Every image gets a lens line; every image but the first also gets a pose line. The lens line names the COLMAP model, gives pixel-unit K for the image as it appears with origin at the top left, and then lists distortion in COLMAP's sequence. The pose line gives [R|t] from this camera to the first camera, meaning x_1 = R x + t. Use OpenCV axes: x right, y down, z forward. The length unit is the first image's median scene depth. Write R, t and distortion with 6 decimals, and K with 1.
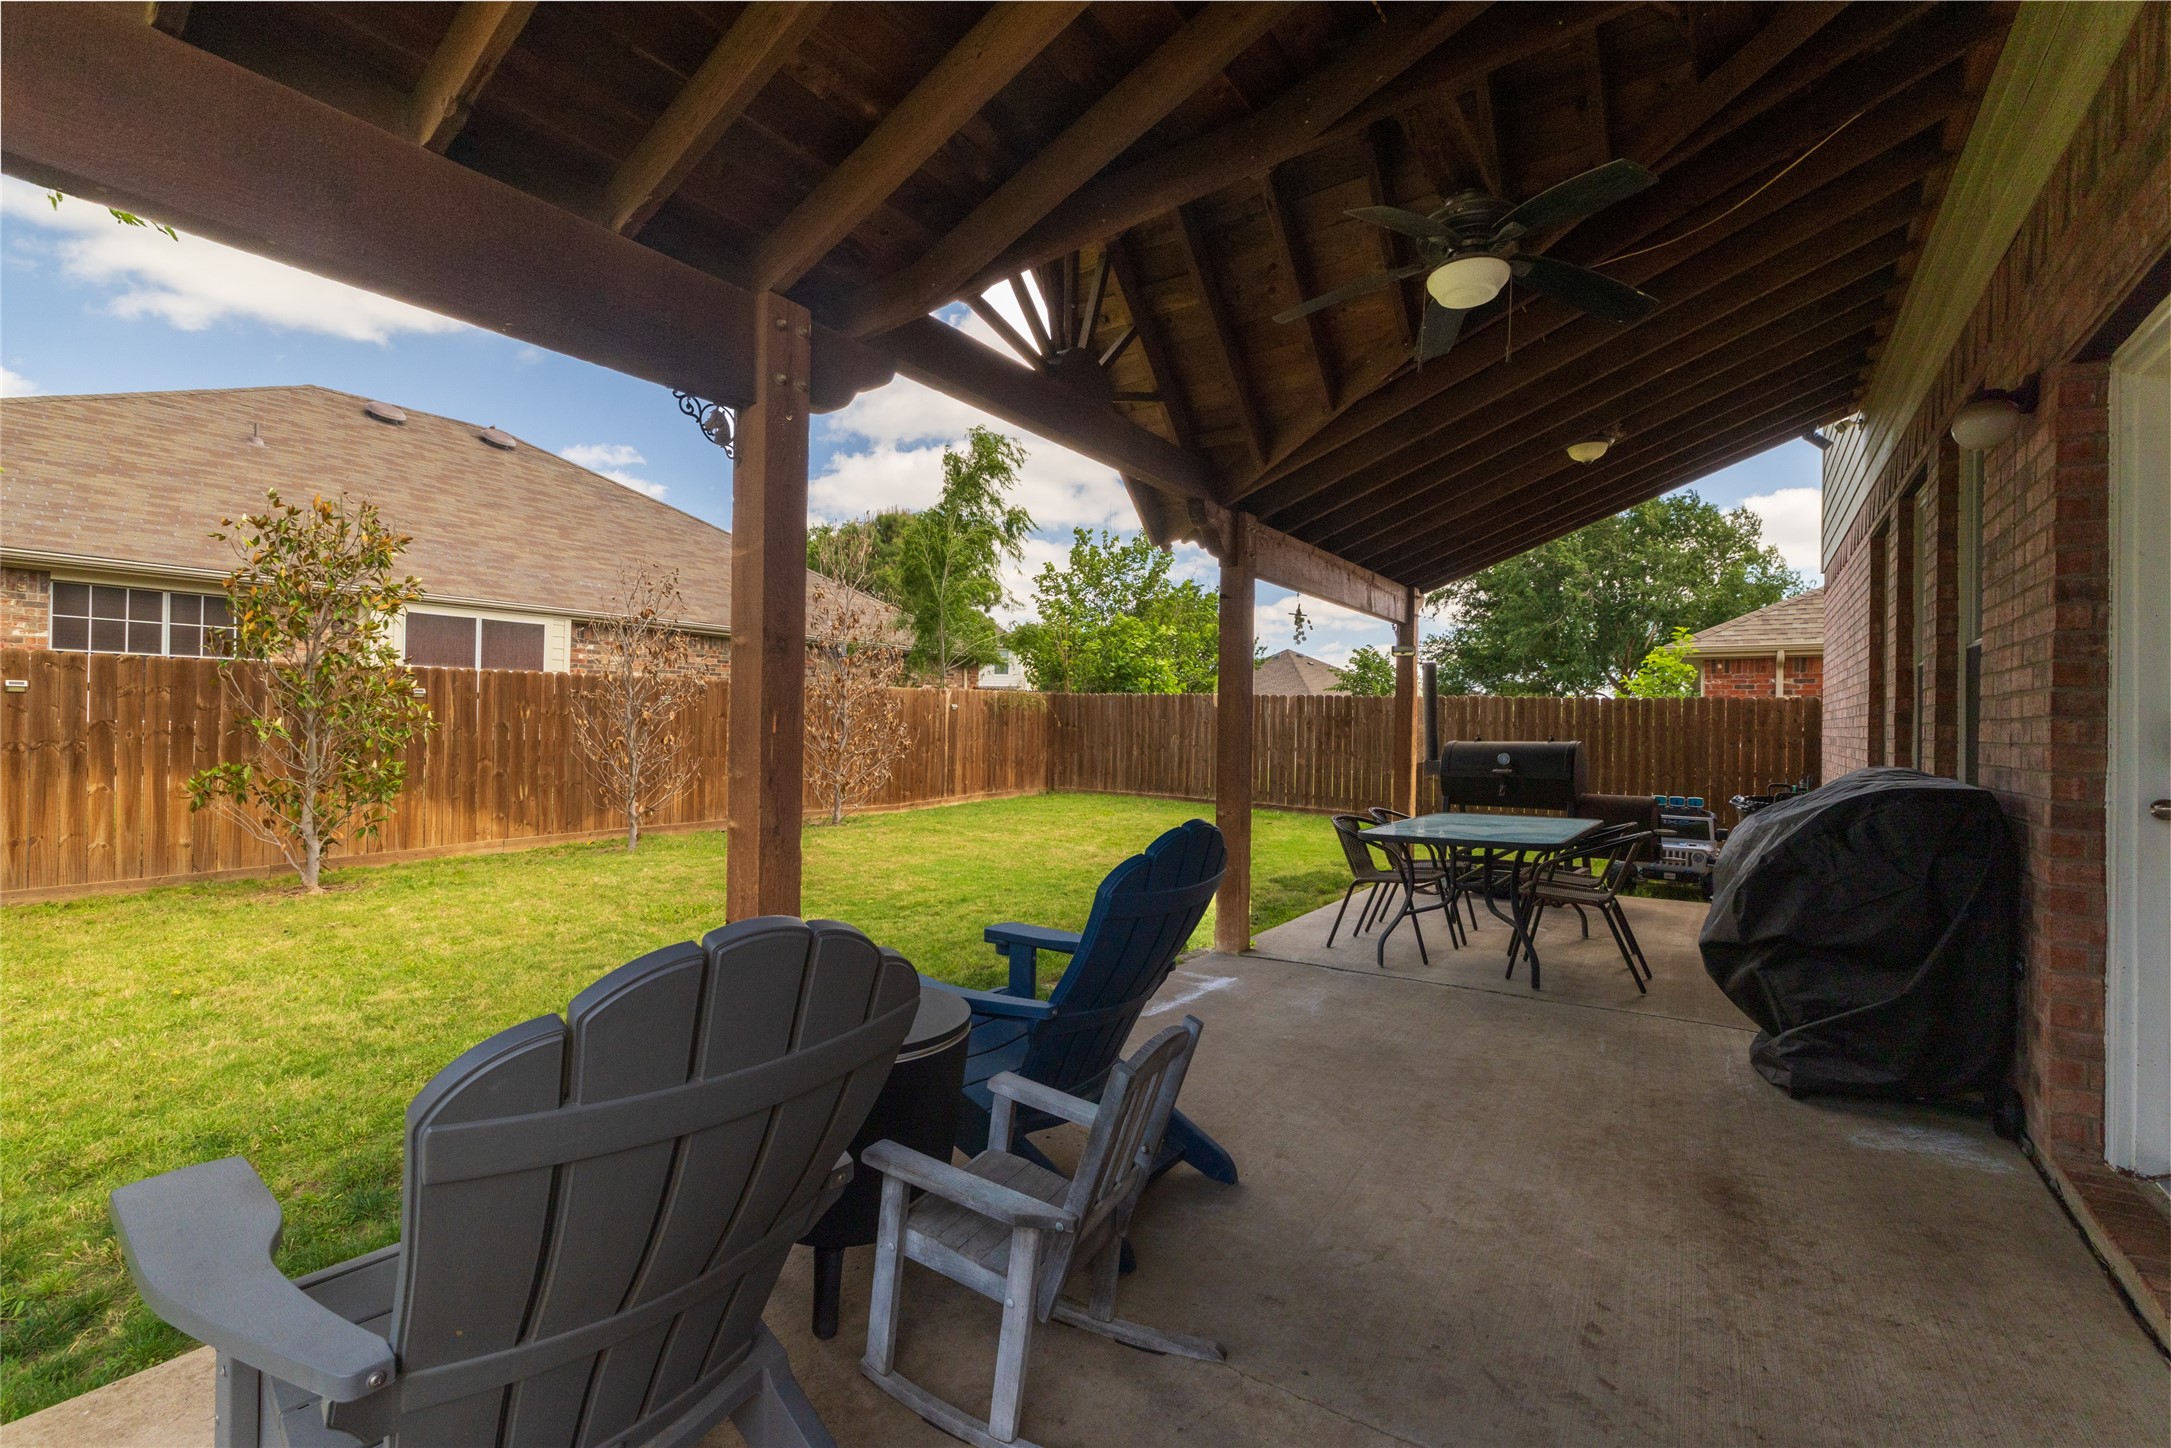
lens RADIAL K [[933.3, 0, 1084.7], [0, 933.3, 726.7], [0, 0, 1]] dist [-0.004154, 0.000069]
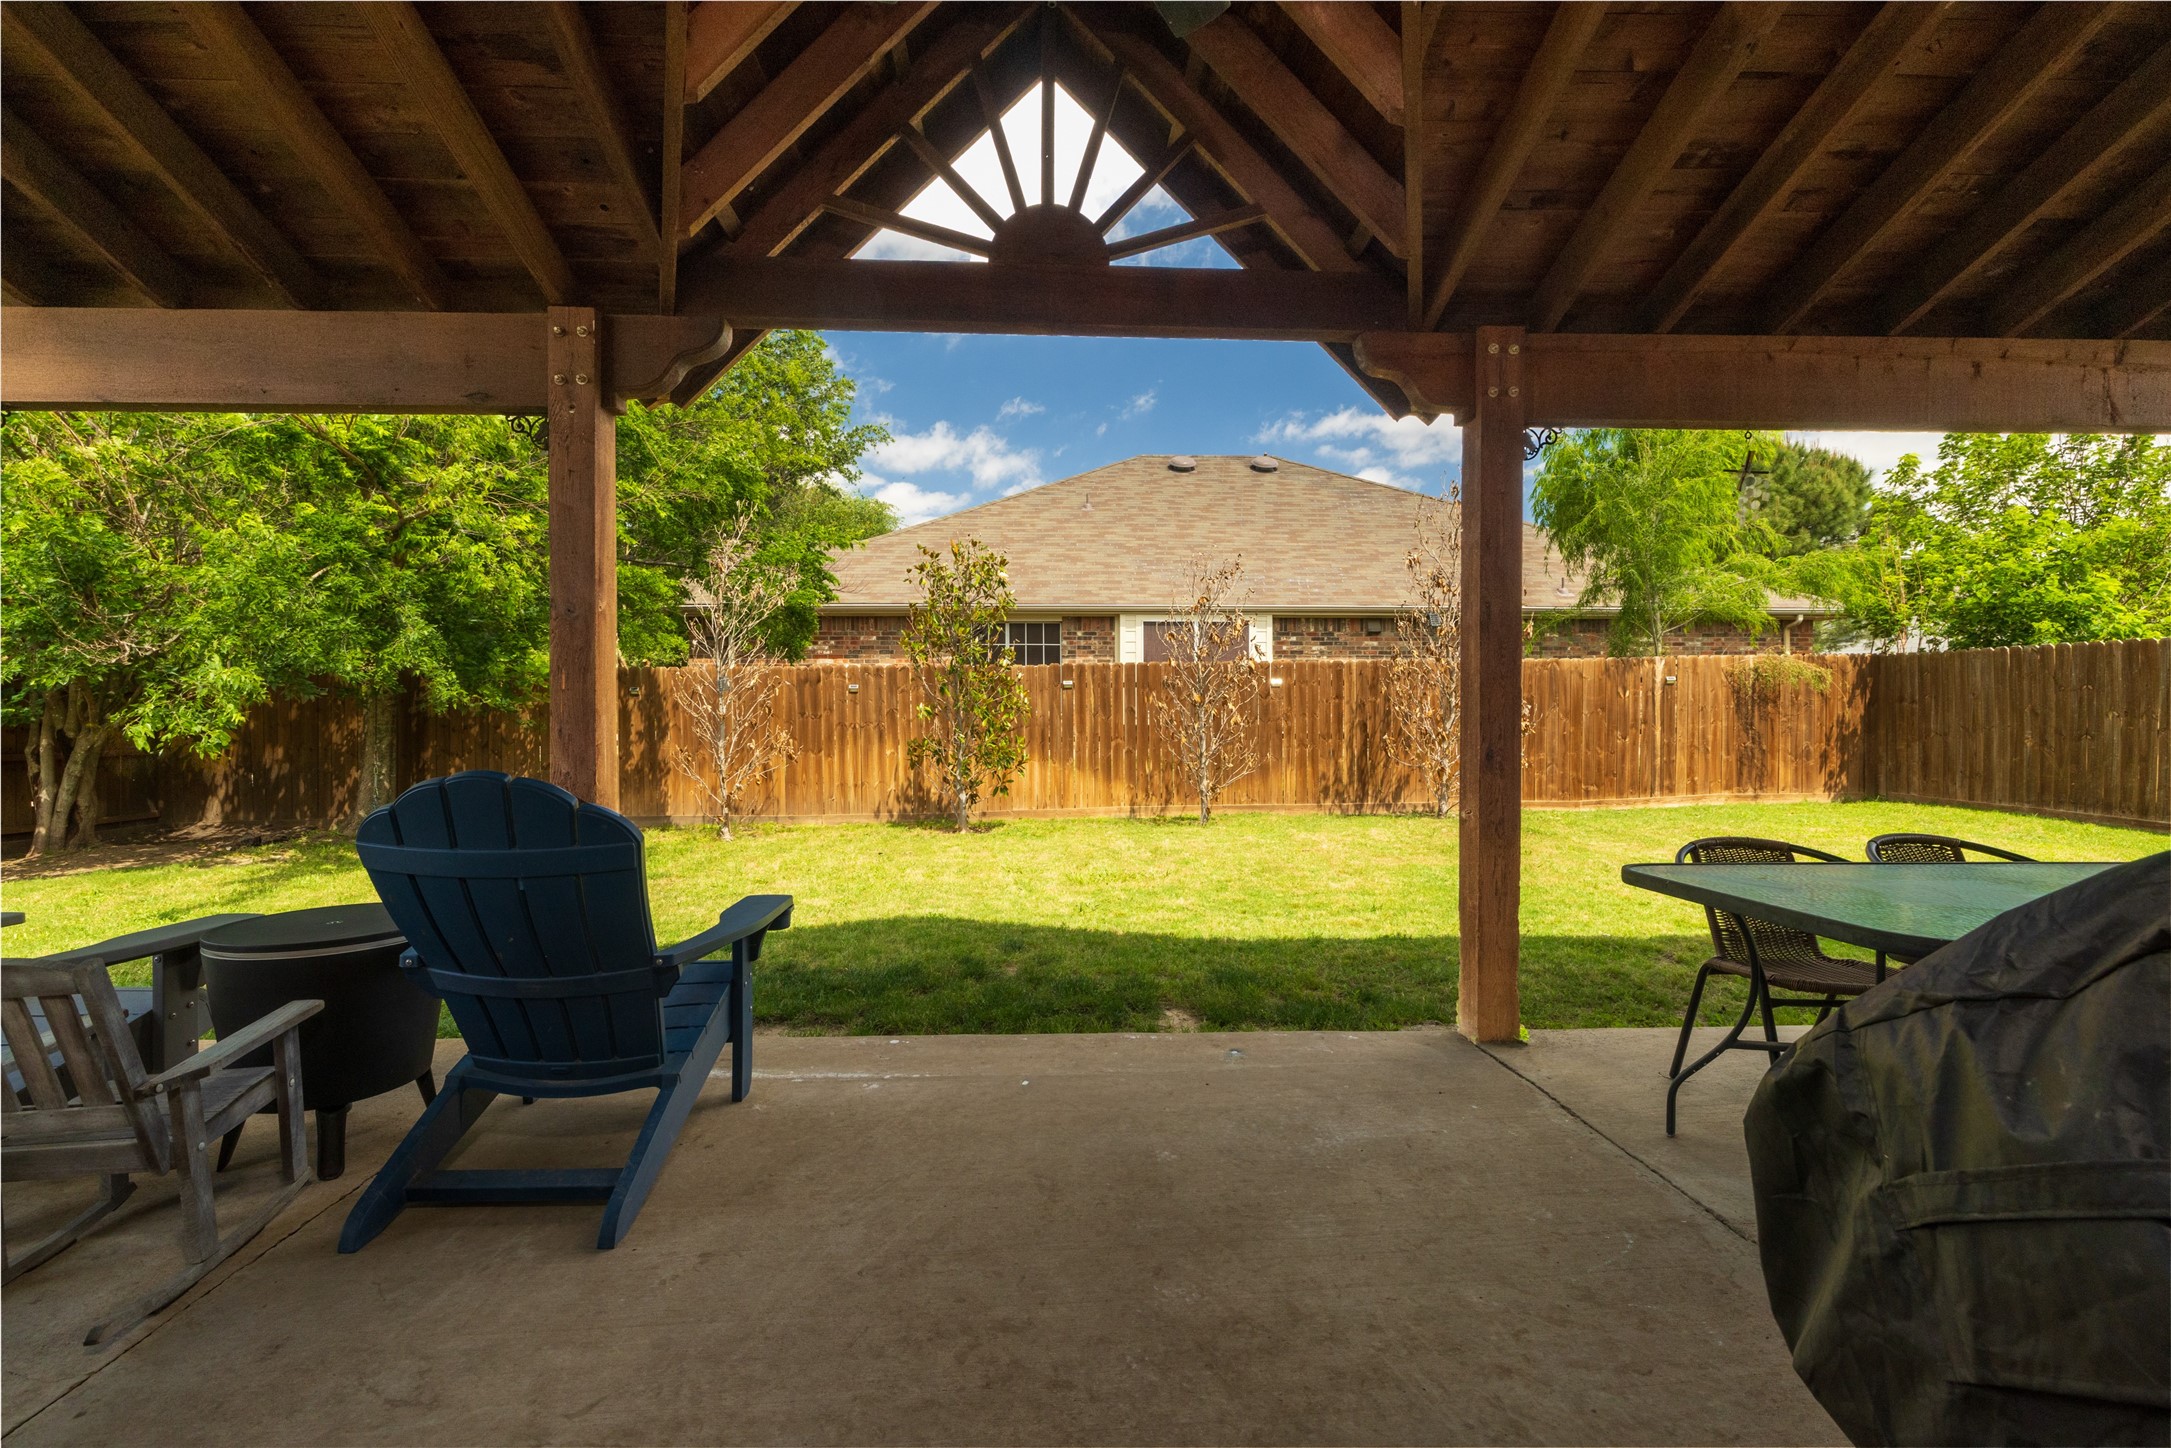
lens RADIAL K [[933.3, 0, 1085.0], [0, 933.3, 732.8], [0, 0, 1]] dist [-0.004154, 0.000069]
pose [[0.609040, 0.001393, -0.793138, 0.185033], [0.010597, 0.999895, 0.009893, 0.010371], [0.793069, -0.014430, 0.608961, 0.154955]]
